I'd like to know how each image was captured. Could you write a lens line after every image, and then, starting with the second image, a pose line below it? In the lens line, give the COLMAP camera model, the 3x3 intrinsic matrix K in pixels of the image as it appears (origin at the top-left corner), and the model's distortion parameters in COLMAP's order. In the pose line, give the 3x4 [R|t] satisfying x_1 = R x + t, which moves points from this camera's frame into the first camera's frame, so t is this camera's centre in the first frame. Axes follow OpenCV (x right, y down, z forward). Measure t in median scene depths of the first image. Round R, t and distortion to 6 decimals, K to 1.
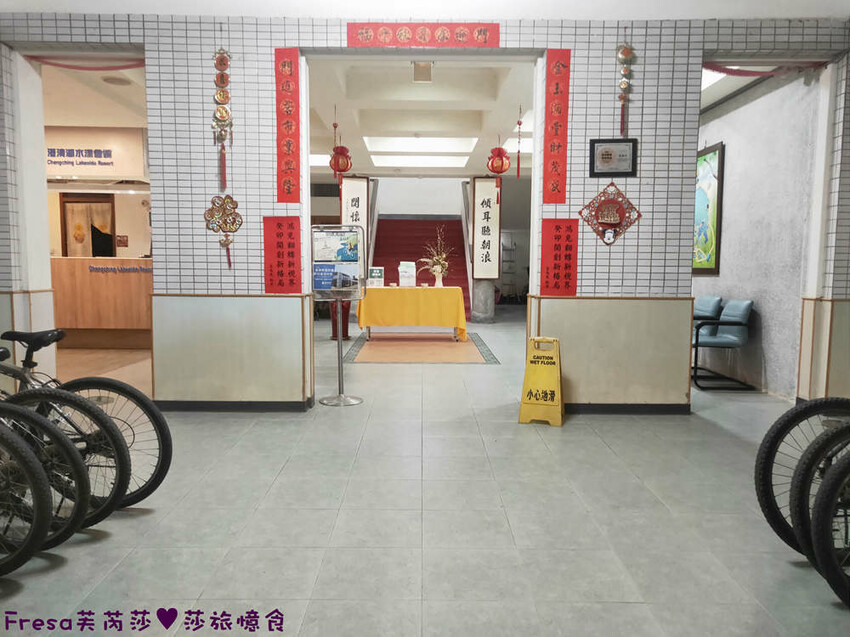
lens RADIAL K [[639.8, 0, 423.5], [0, 639.8, 316.6], [0, 0, 1]] dist [0.047665, -0.016094]
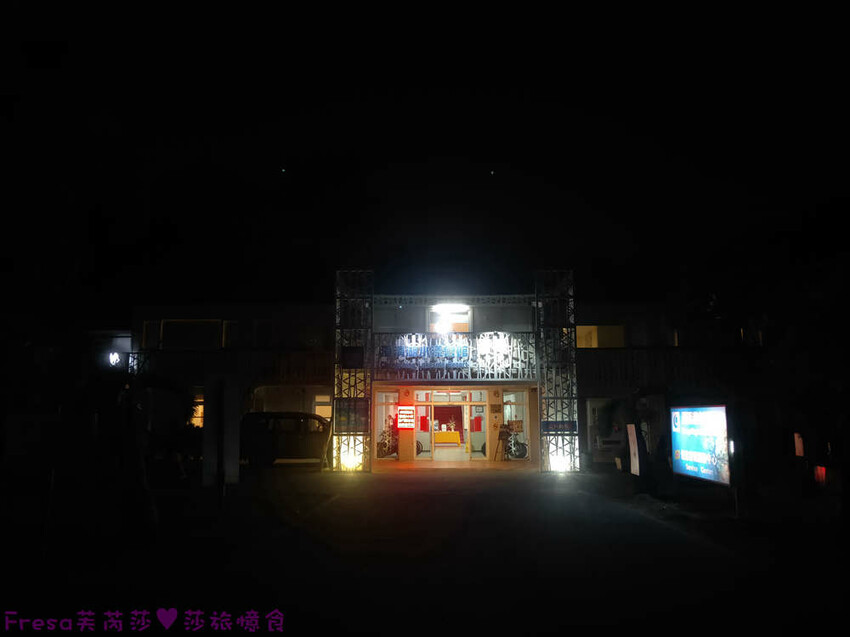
lens RADIAL K [[639.8, 0, 423.5], [0, 639.8, 316.6], [0, 0, 1]] dist [0.047665, -0.016094]
pose [[0.999655, -0.010437, -0.024123, -0.047532], [0.004523, 0.972398, -0.233285, 0.167614], [0.025892, 0.233095, 0.972109, -2.700088]]
